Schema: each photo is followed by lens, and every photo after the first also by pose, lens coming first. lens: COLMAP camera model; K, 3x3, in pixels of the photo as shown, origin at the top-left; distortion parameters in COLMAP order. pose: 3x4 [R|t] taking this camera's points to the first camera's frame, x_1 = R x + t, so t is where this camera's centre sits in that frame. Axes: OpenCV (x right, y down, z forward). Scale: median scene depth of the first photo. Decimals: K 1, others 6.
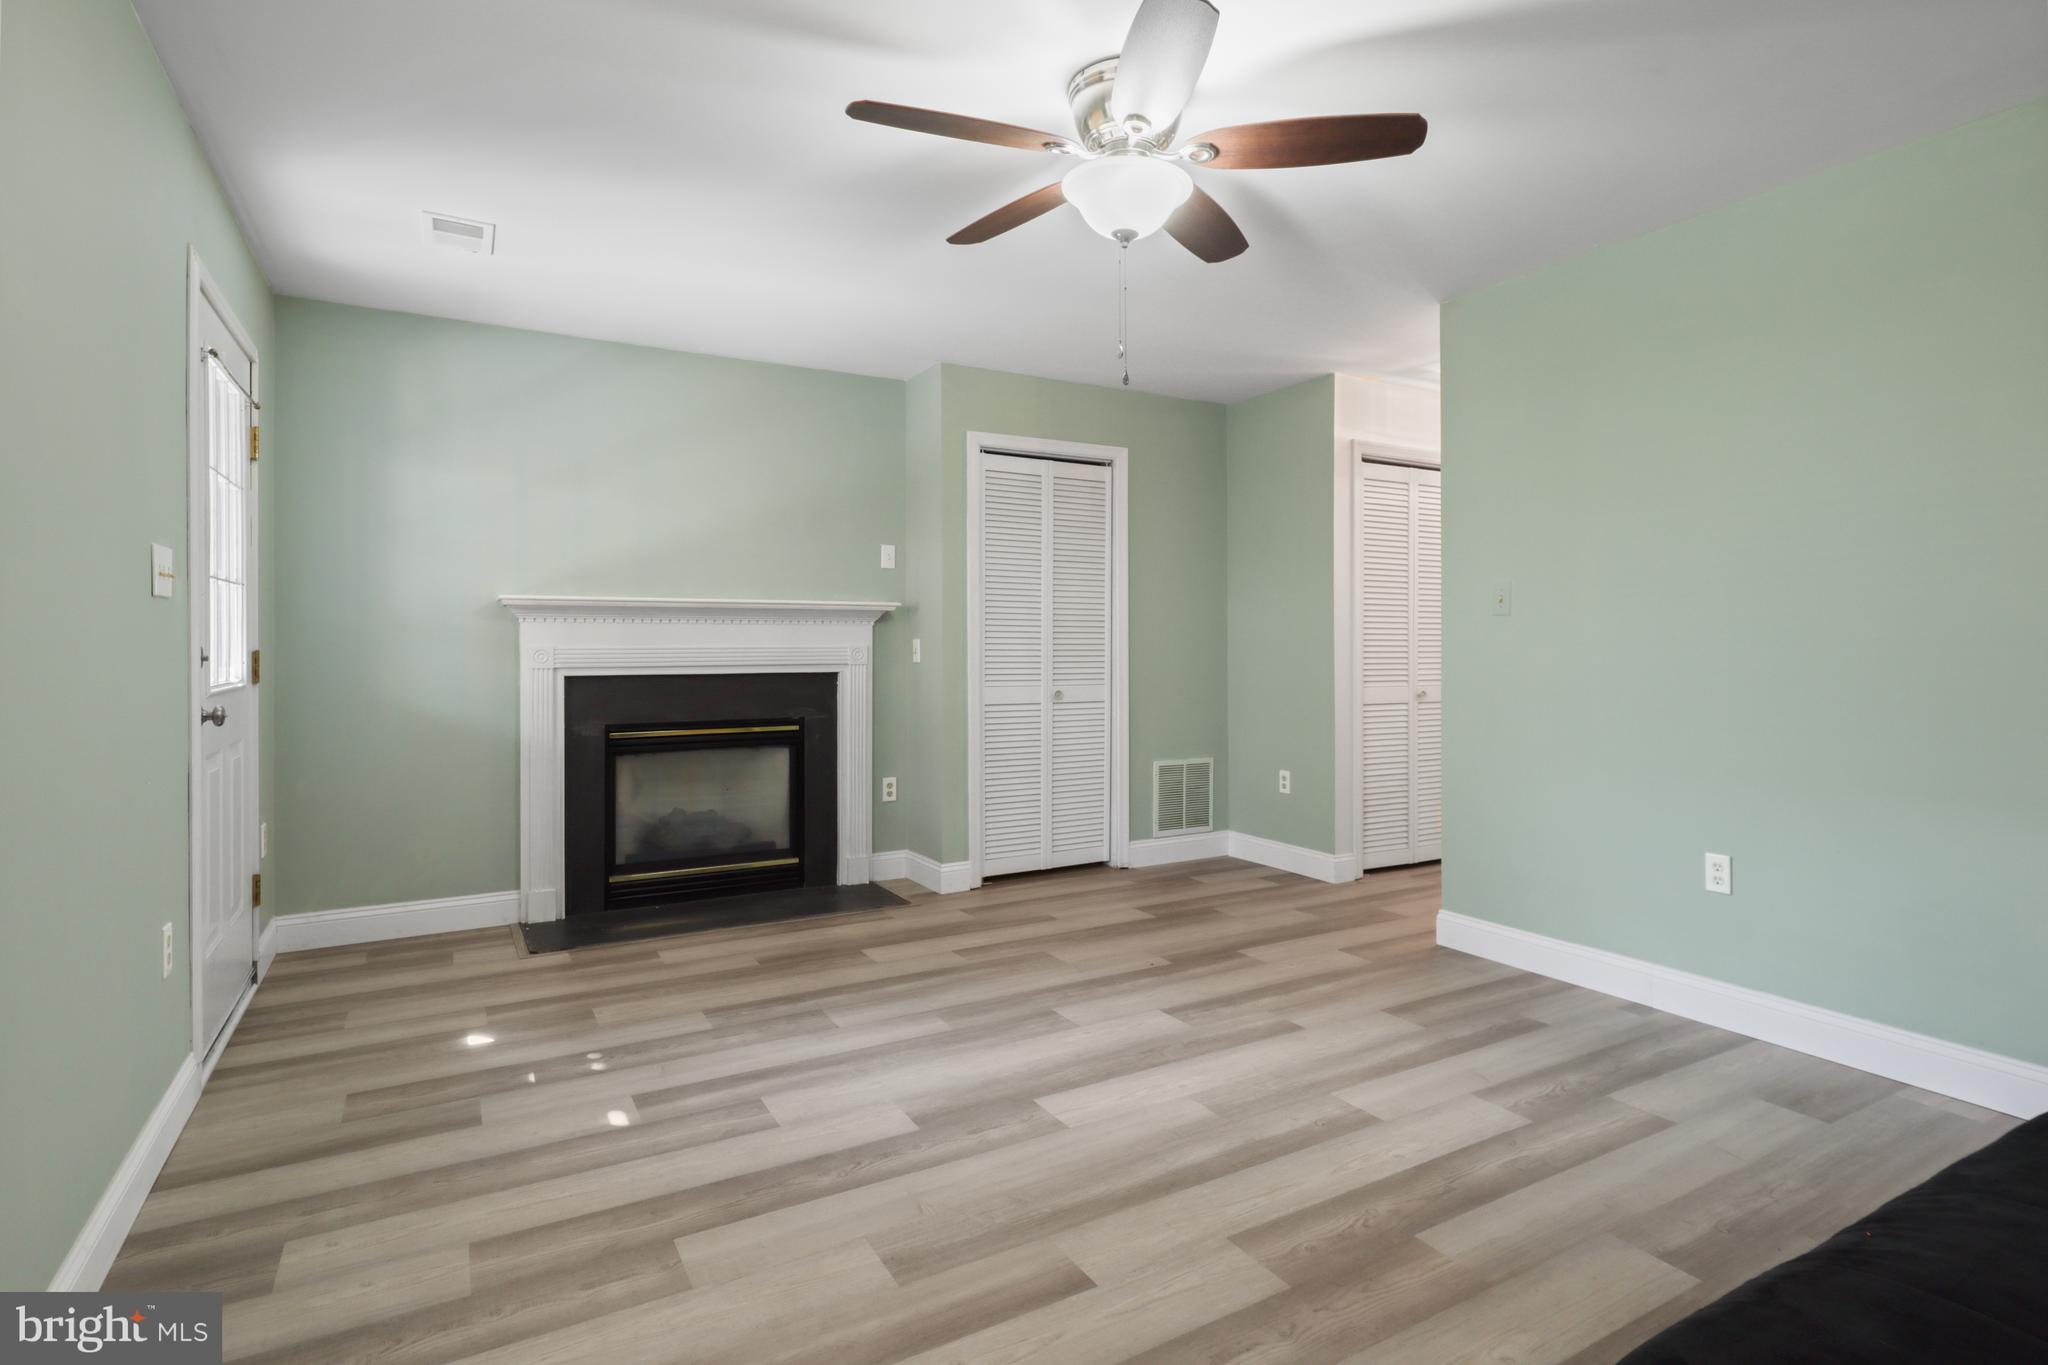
lens RADIAL K [[1031.4, 0, 1030.5], [0, 1031.4, 671.6], [0, 0, 1]] dist [-0.024513, 0.011637]
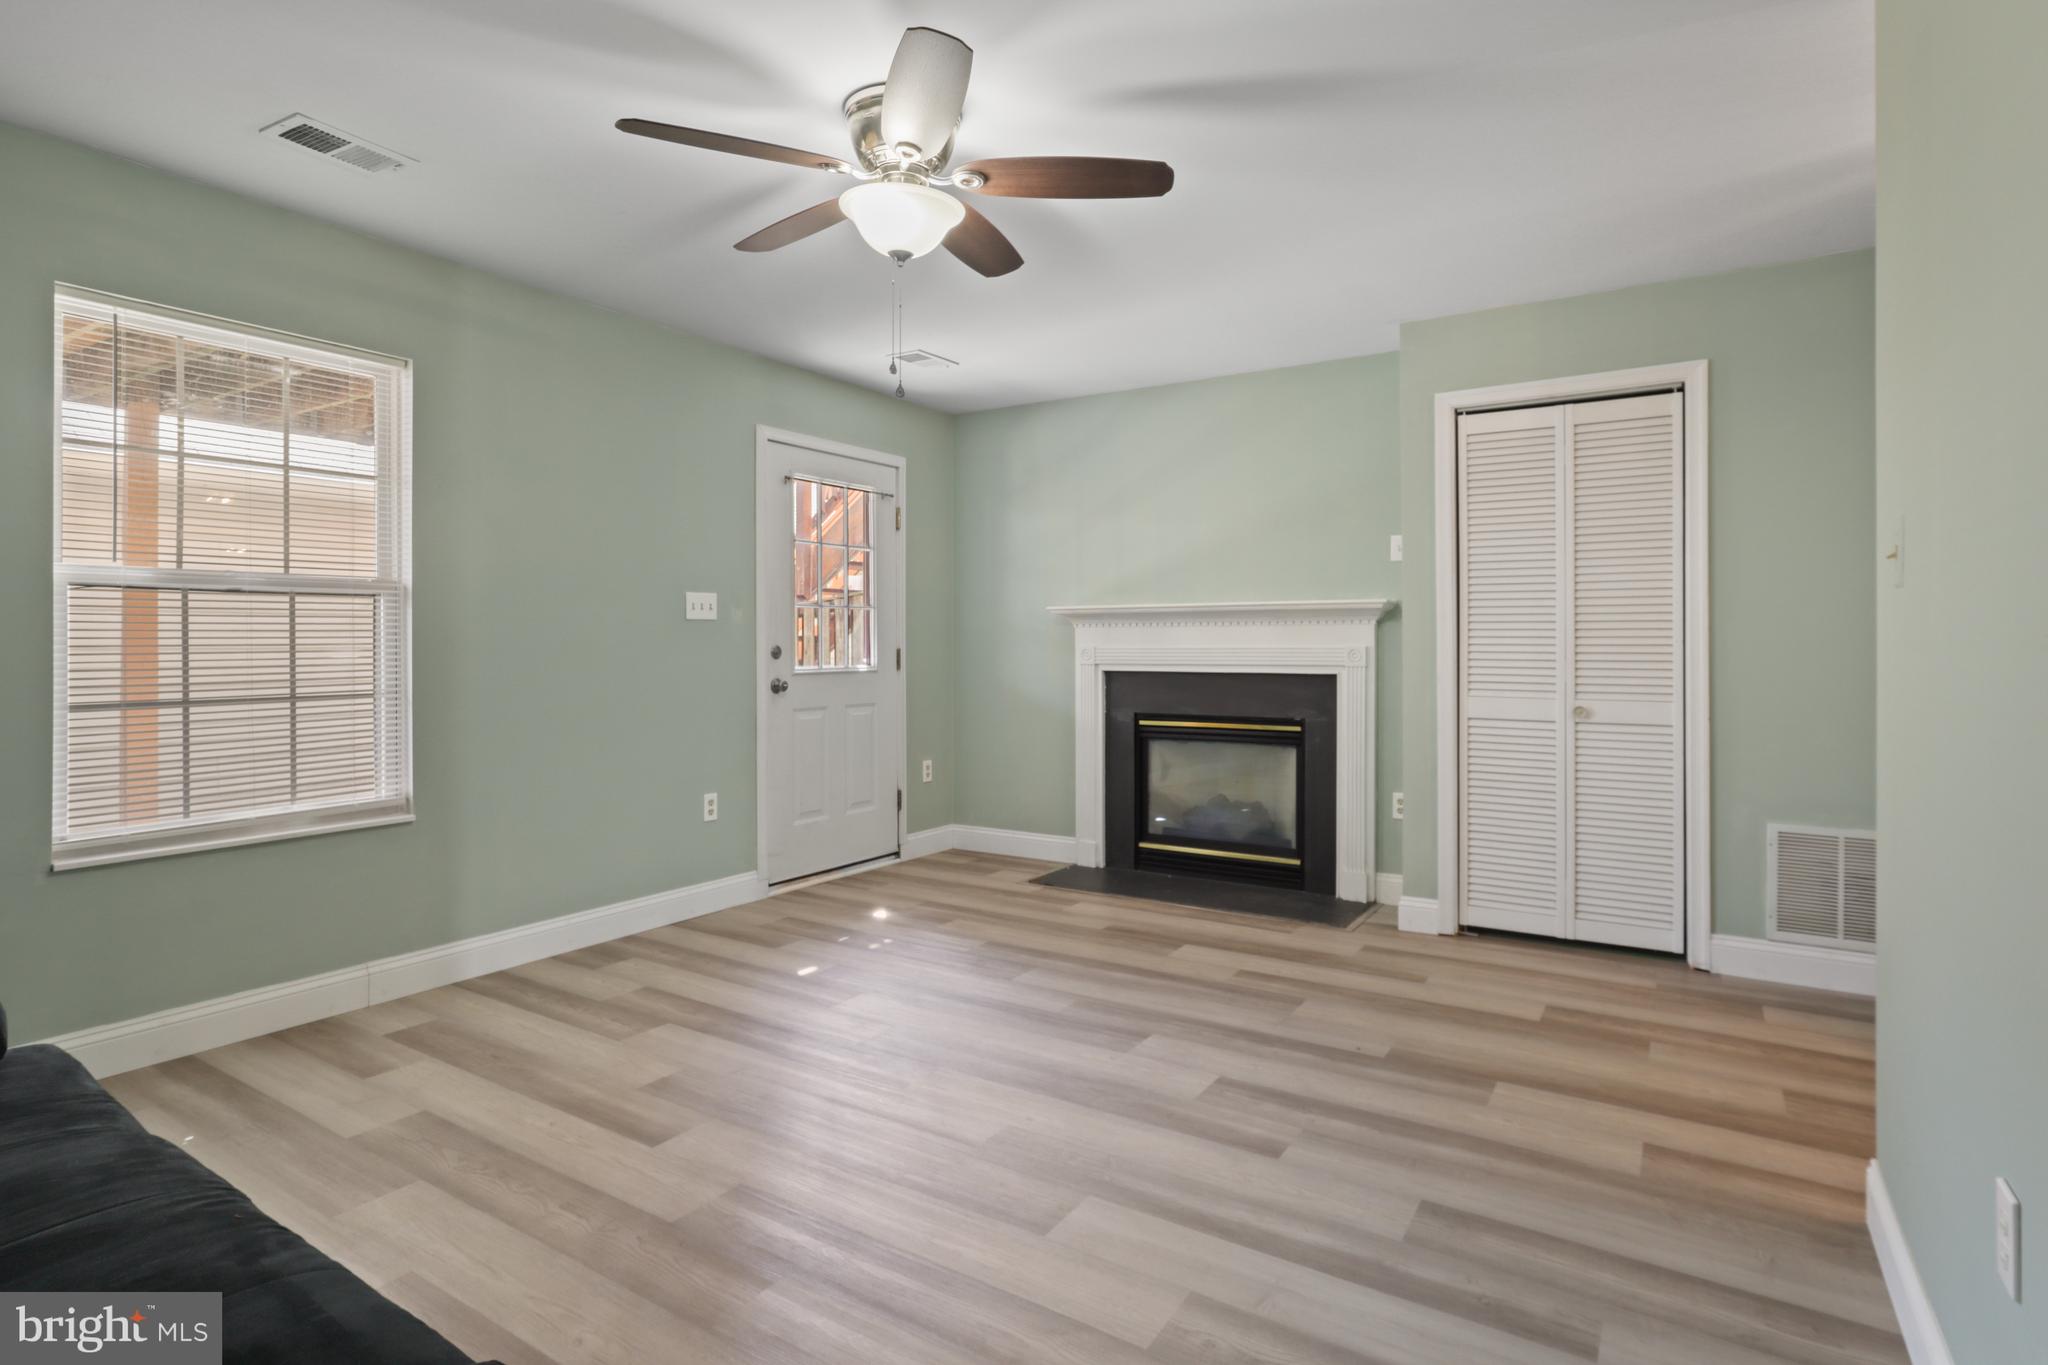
lens RADIAL K [[1031.4, 0, 1031.6], [0, 1031.4, 668.7], [0, 0, 1]] dist [-0.024513, 0.011637]
pose [[0.459208, 0.020232, -0.888098, 0.785389], [-0.023089, 0.999675, 0.010835, -0.012363], [0.888029, 0.015529, 0.459526, 0.459907]]
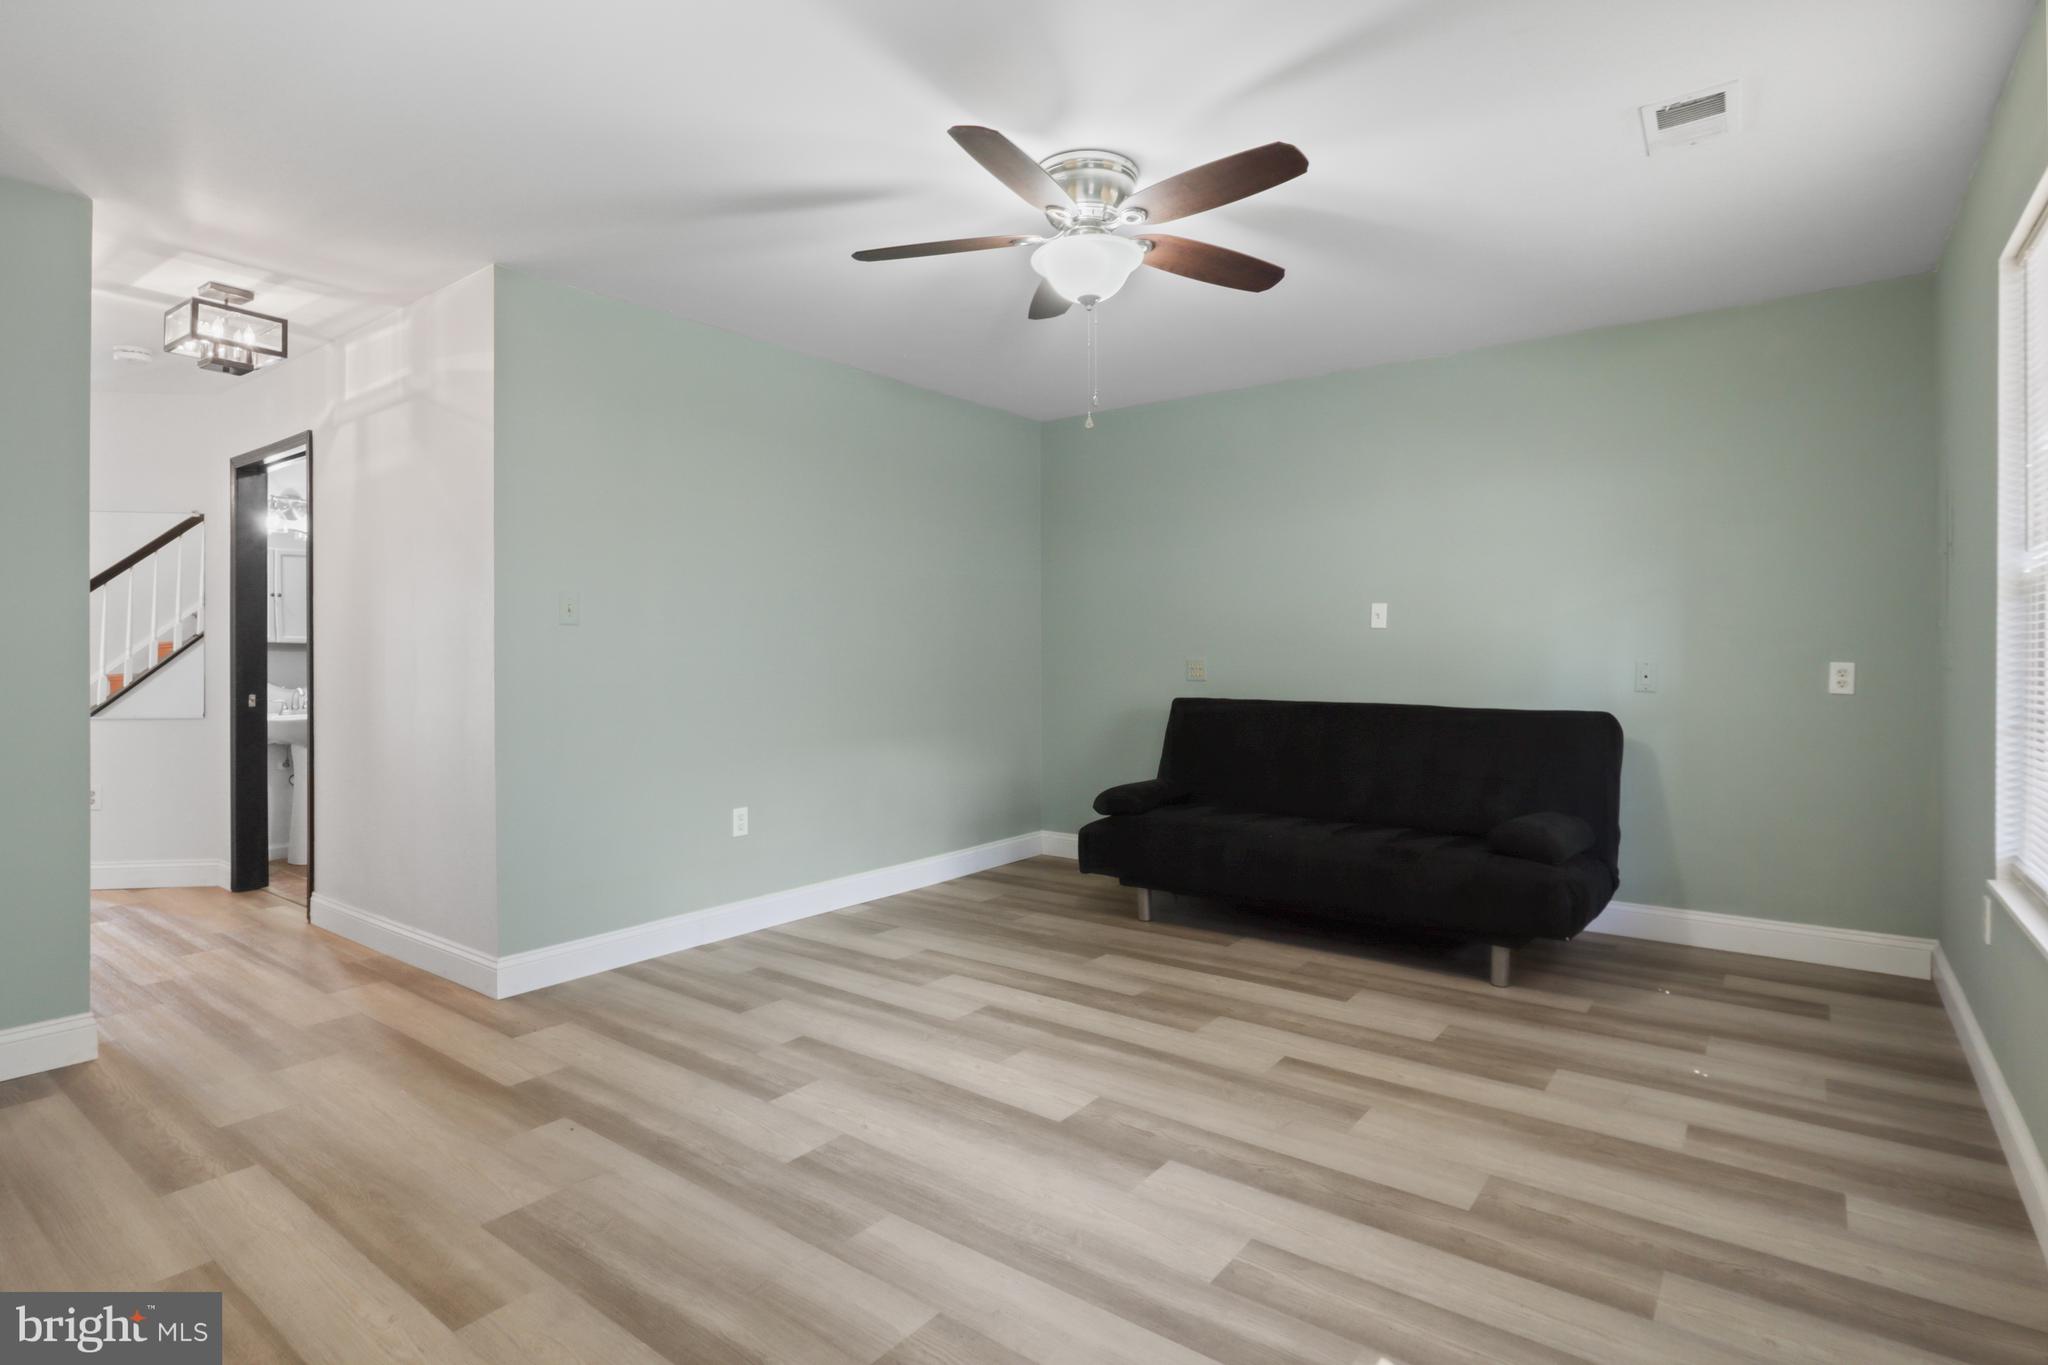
lens RADIAL K [[1031.4, 0, 1029.8], [0, 1031.4, 644.0], [0, 0, 1]] dist [-0.024513, 0.011637]
pose [[-0.391783, 0.009396, 0.920010, -0.697534], [0.027756, 0.999613, 0.001611, -0.029351], [-0.919639, 0.026167, -0.391893, 1.101000]]
